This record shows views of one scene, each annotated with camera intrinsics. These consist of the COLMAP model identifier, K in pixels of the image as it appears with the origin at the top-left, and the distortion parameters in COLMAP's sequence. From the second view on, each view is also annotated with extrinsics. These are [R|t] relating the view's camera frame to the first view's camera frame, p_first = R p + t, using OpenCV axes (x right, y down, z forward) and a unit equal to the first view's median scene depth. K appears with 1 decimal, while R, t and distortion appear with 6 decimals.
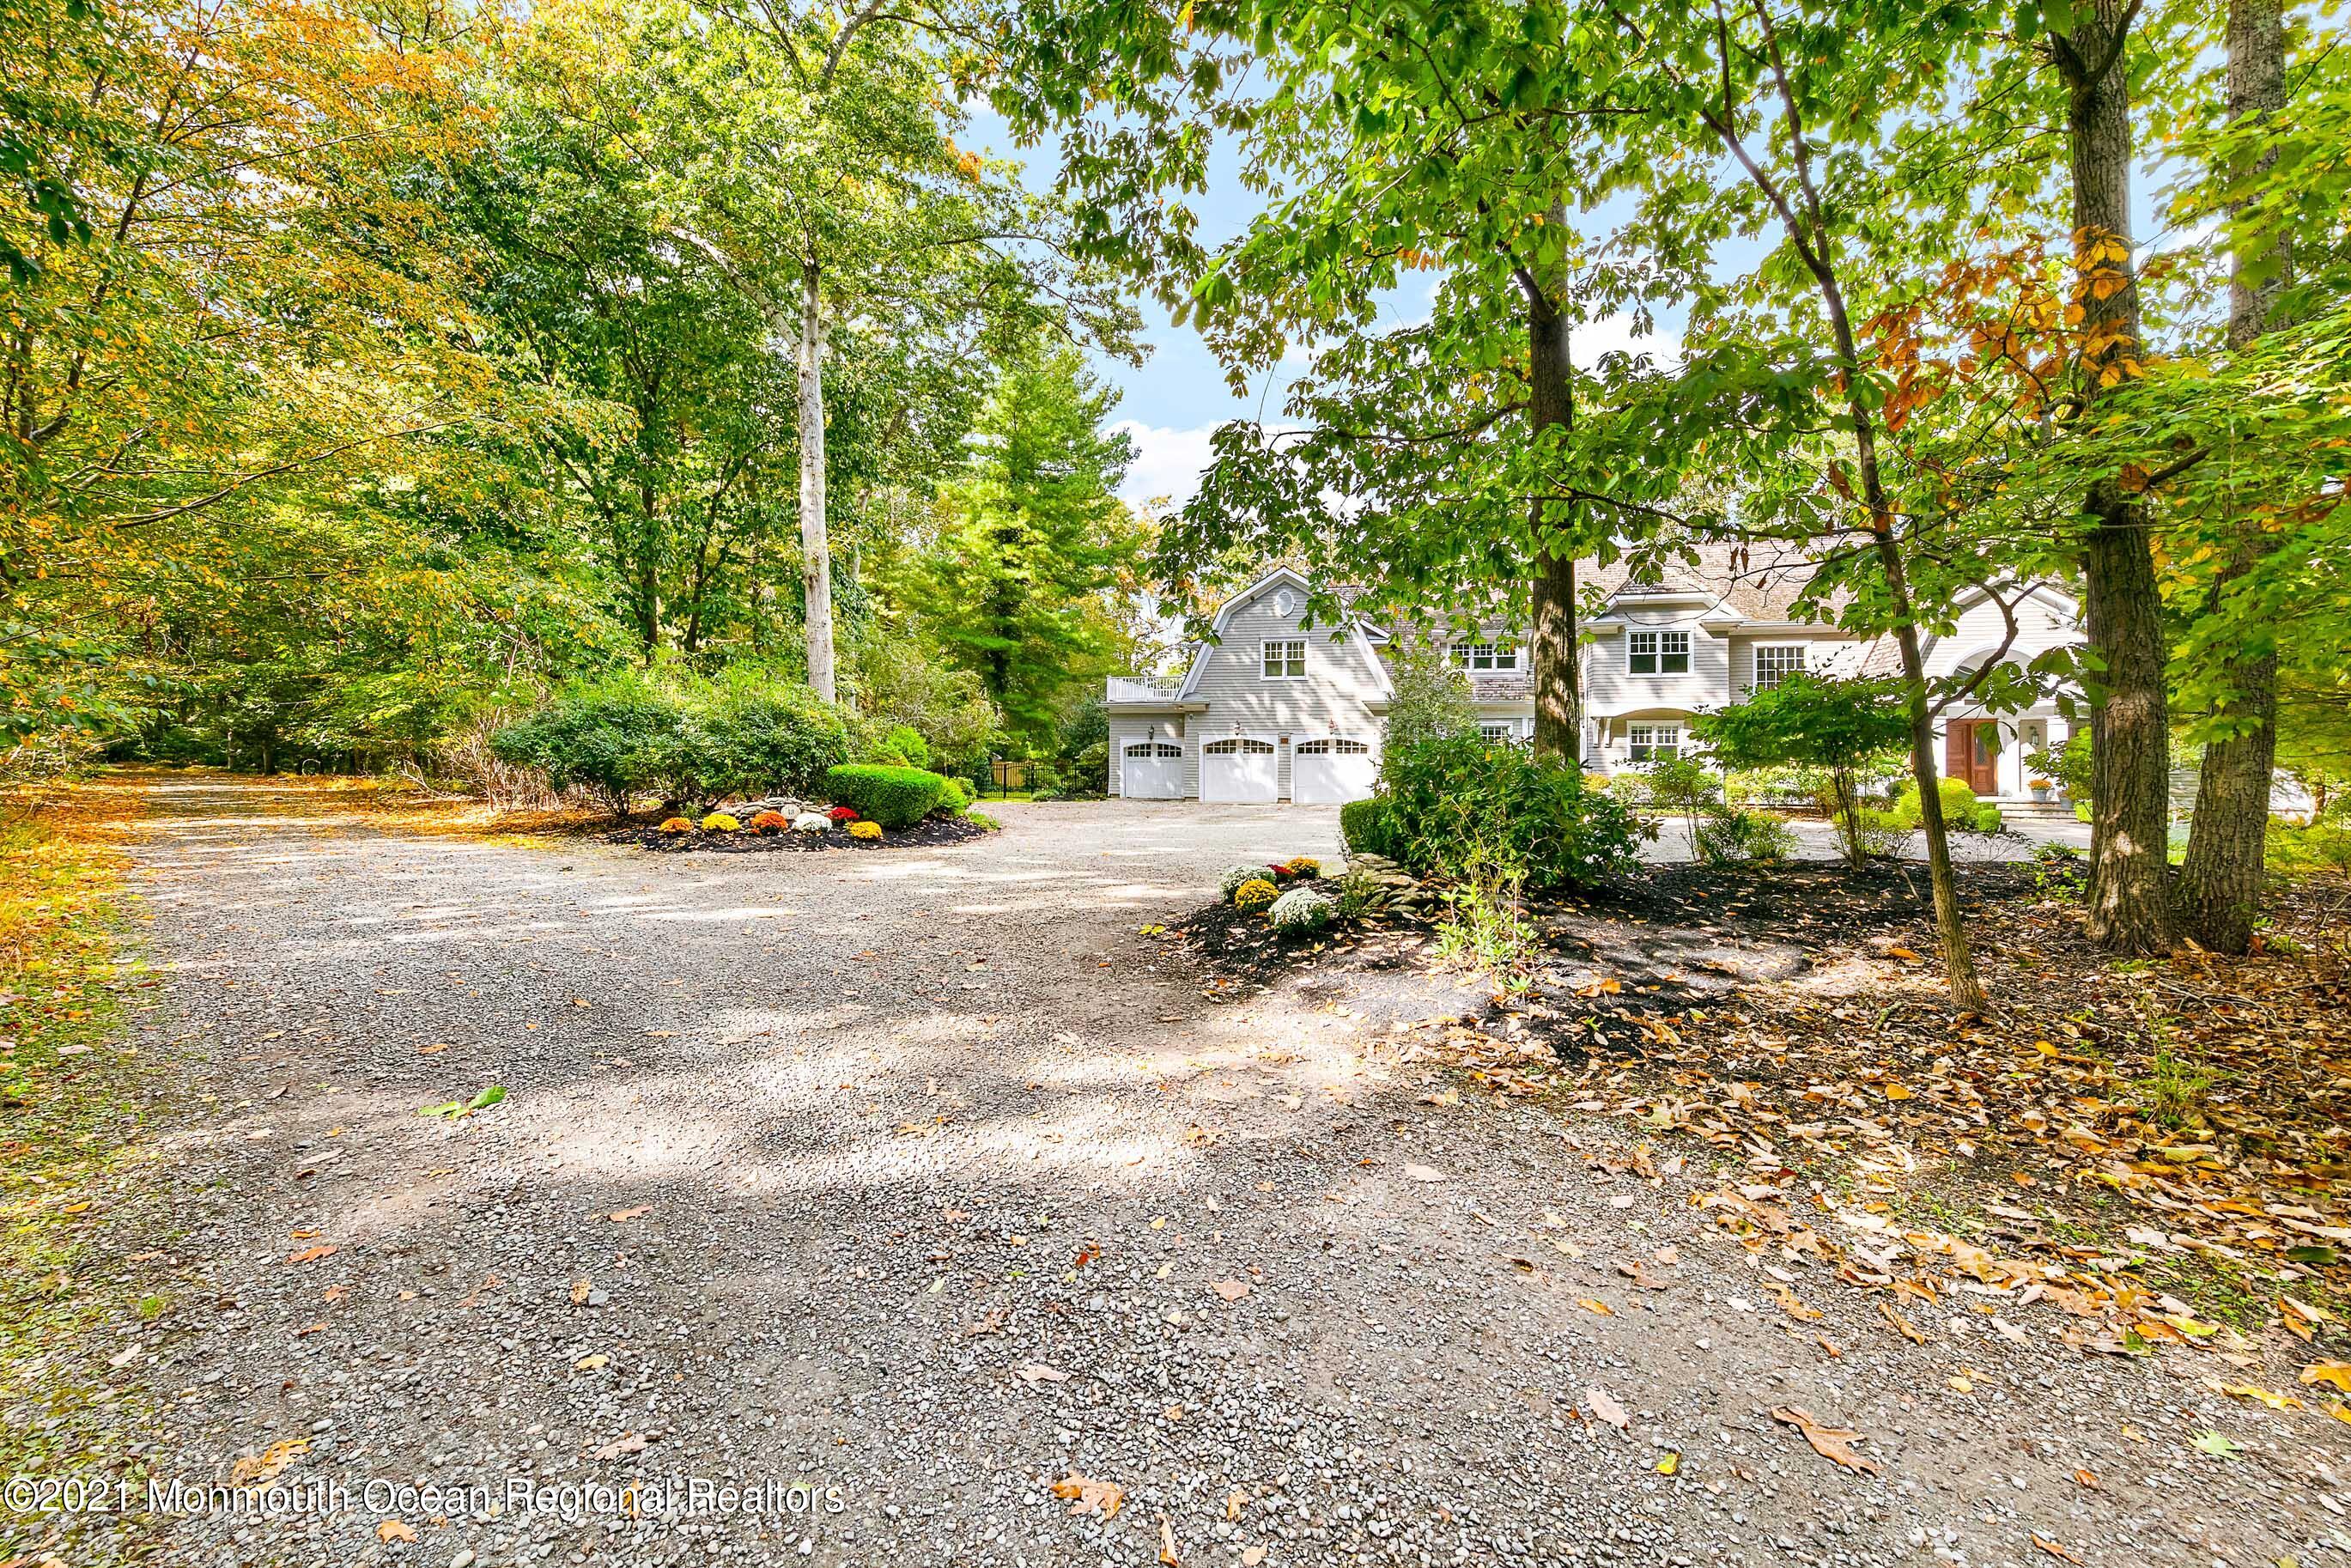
lens RADIAL K [[912.6, 0, 1185.8], [0, 912.6, 767.8], [0, 0, 1]] dist [0.005338, 0.000175]
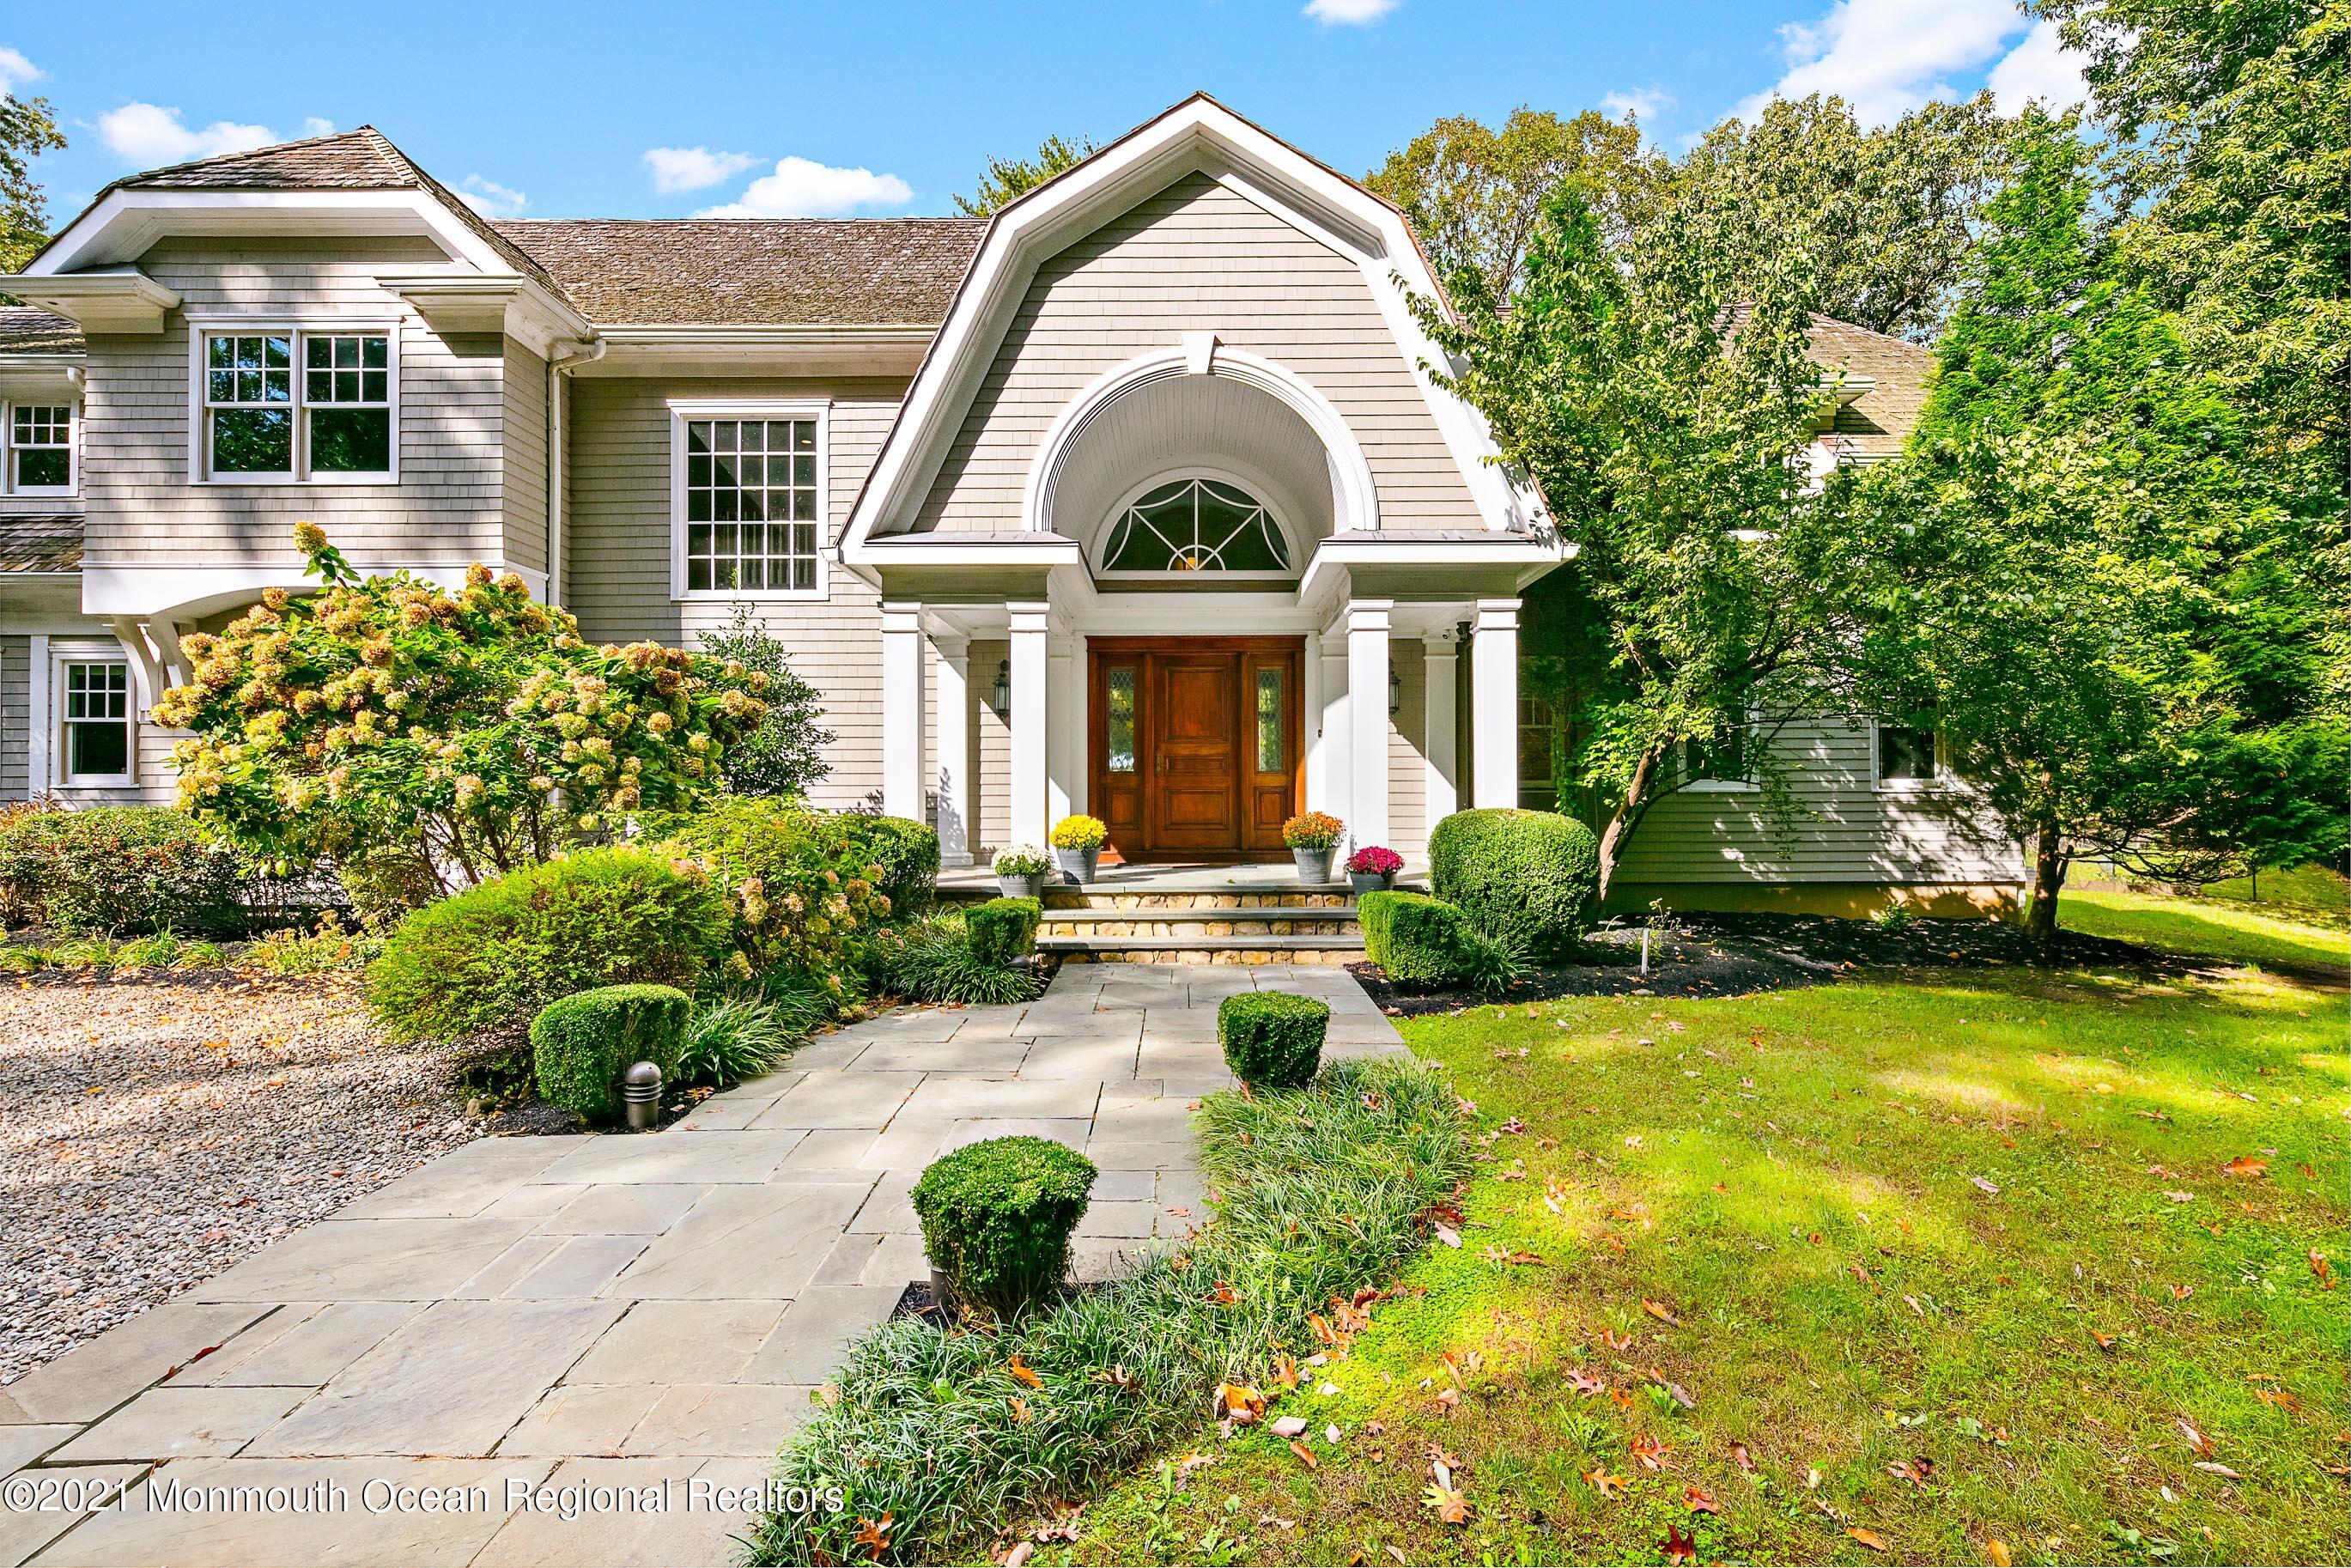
lens RADIAL K [[1138.6, 0, 1180.4], [0, 1138.6, 774.2], [0, 0, 1]] dist [0.001964, 0.001984]
pose [[0.973269, -0.005876, 0.229591, 0.651183], [0.012444, 0.999553, -0.027171, 0.007725], [-0.229329, 0.029302, 0.972908, 0.527800]]
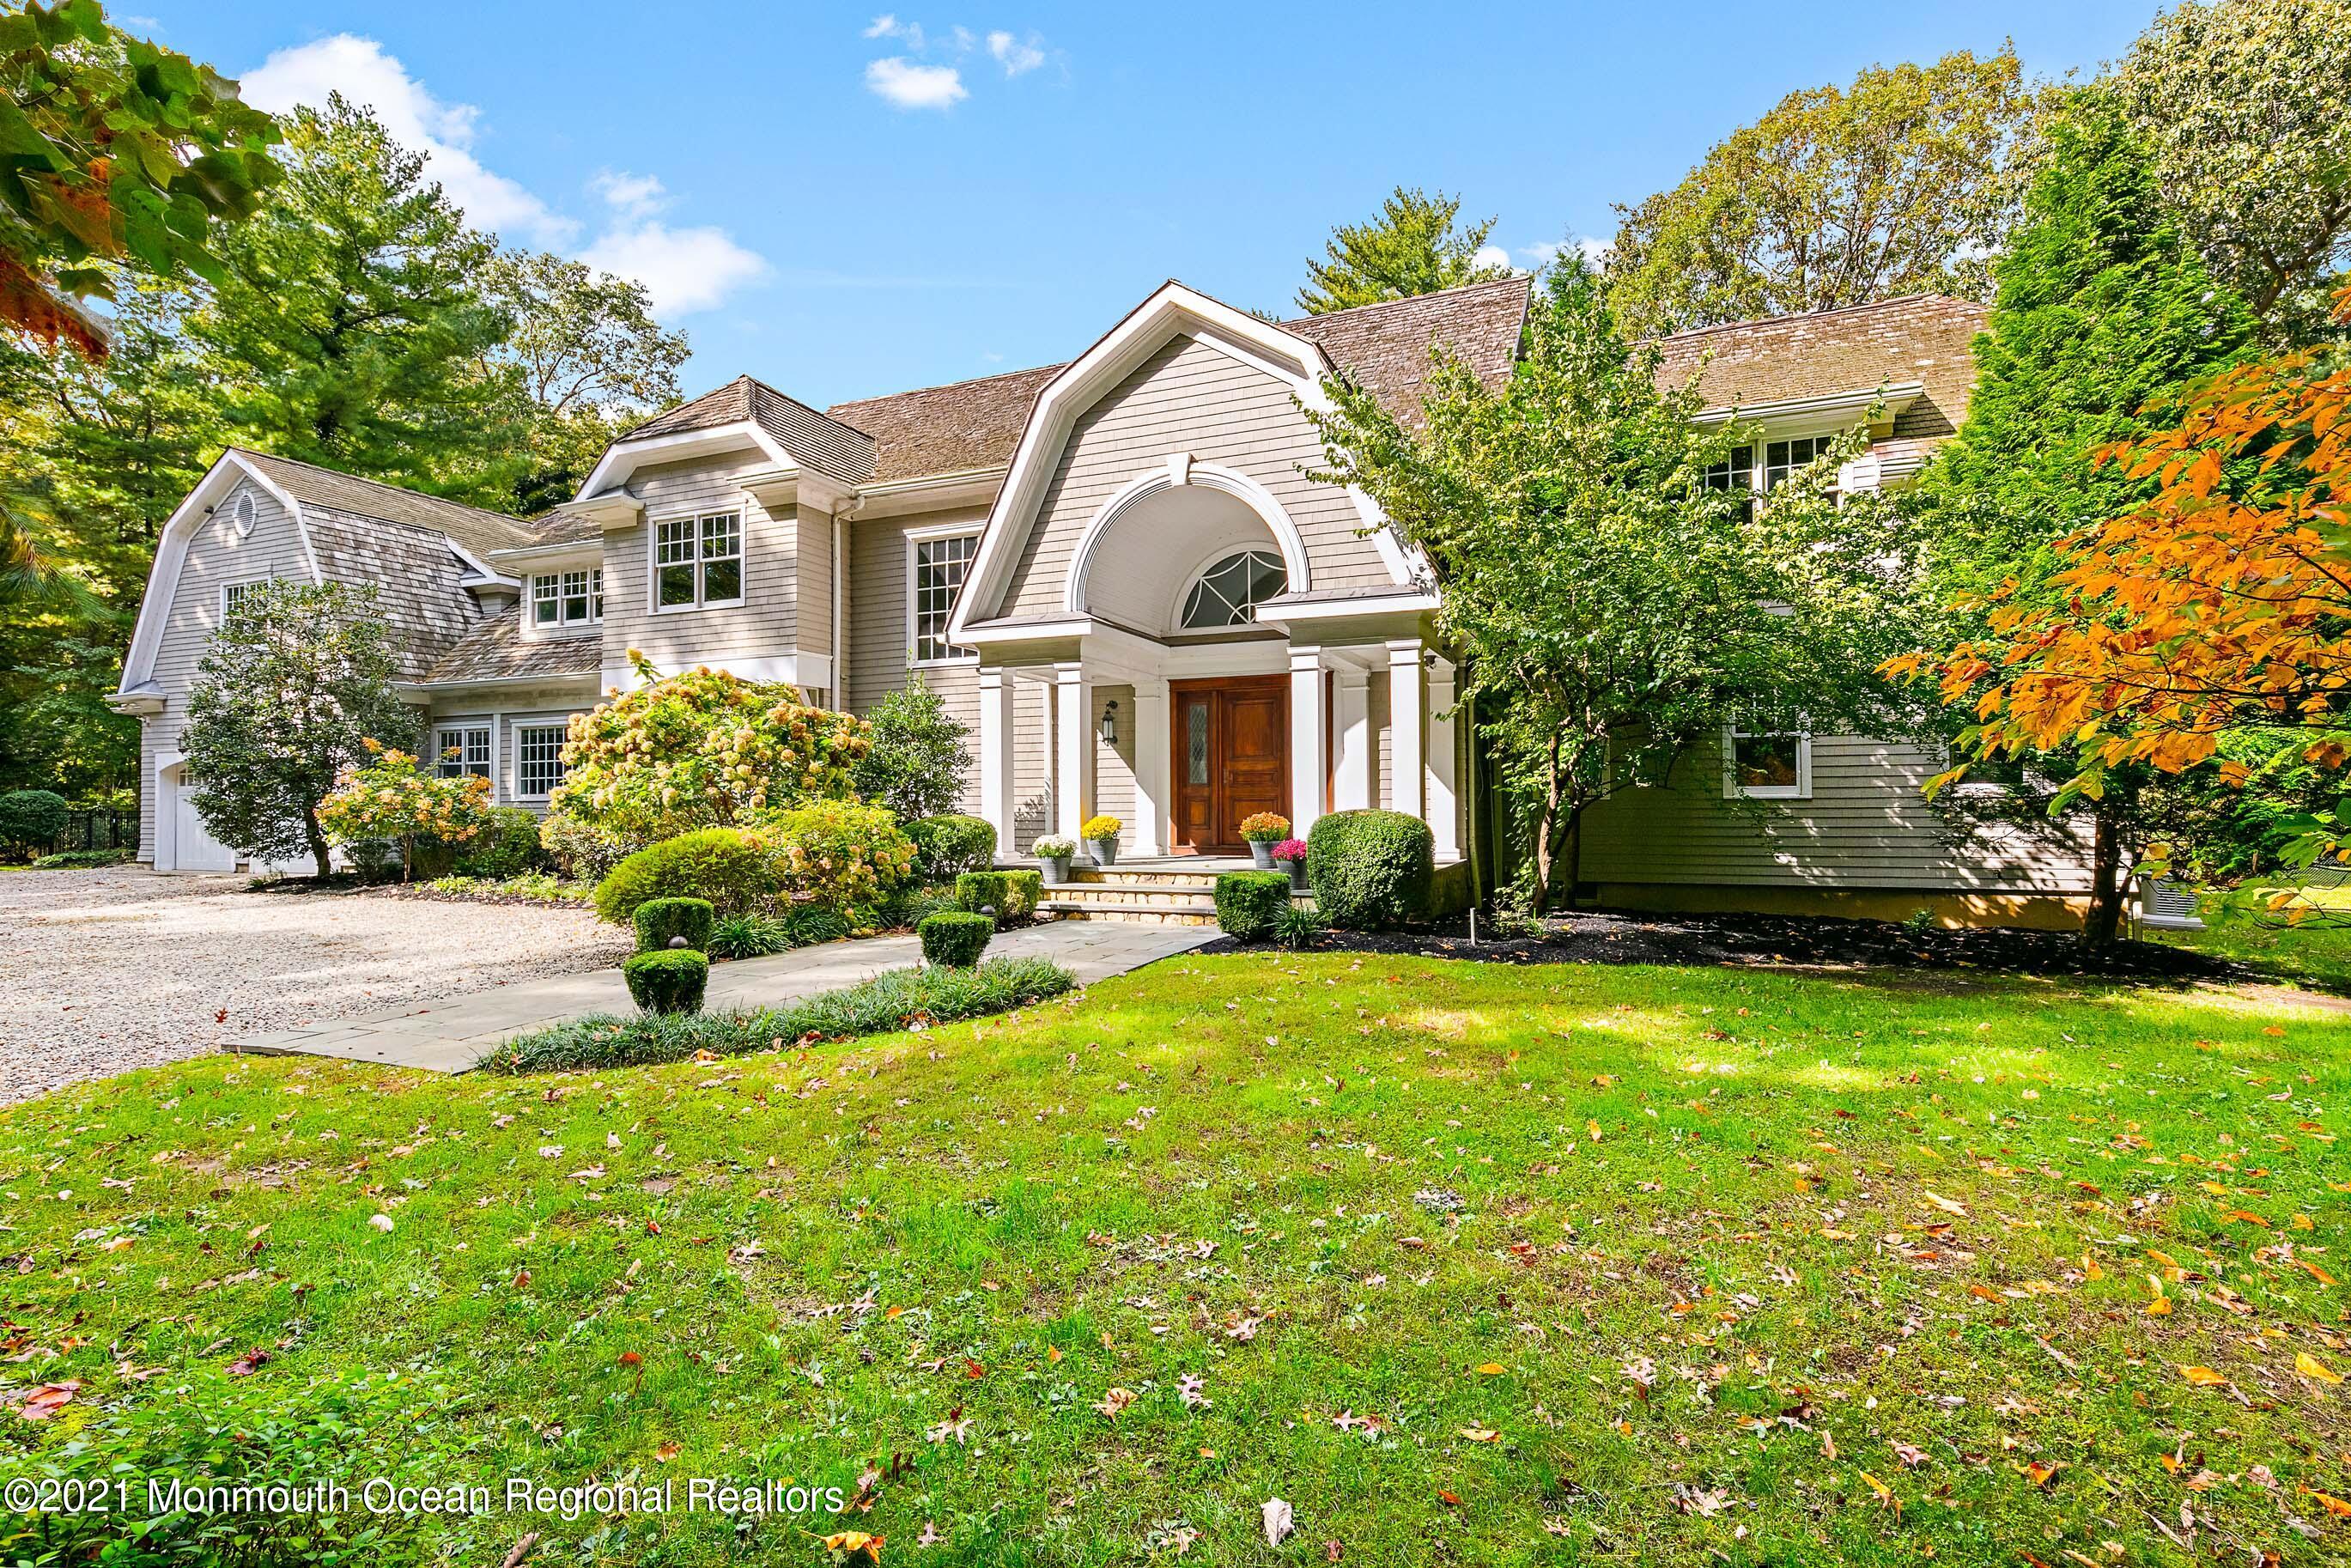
lens RADIAL K [[1110.2, 0, 1189.4], [0, 1110.2, 776.9], [0, 0, 1]] dist [0.006003, -0.001282]
pose [[0.985764, -0.015763, -0.167394, 0.794121], [0.008445, 0.998981, -0.044342, 0.014355], [0.167922, 0.042297, 0.984892, 0.434106]]
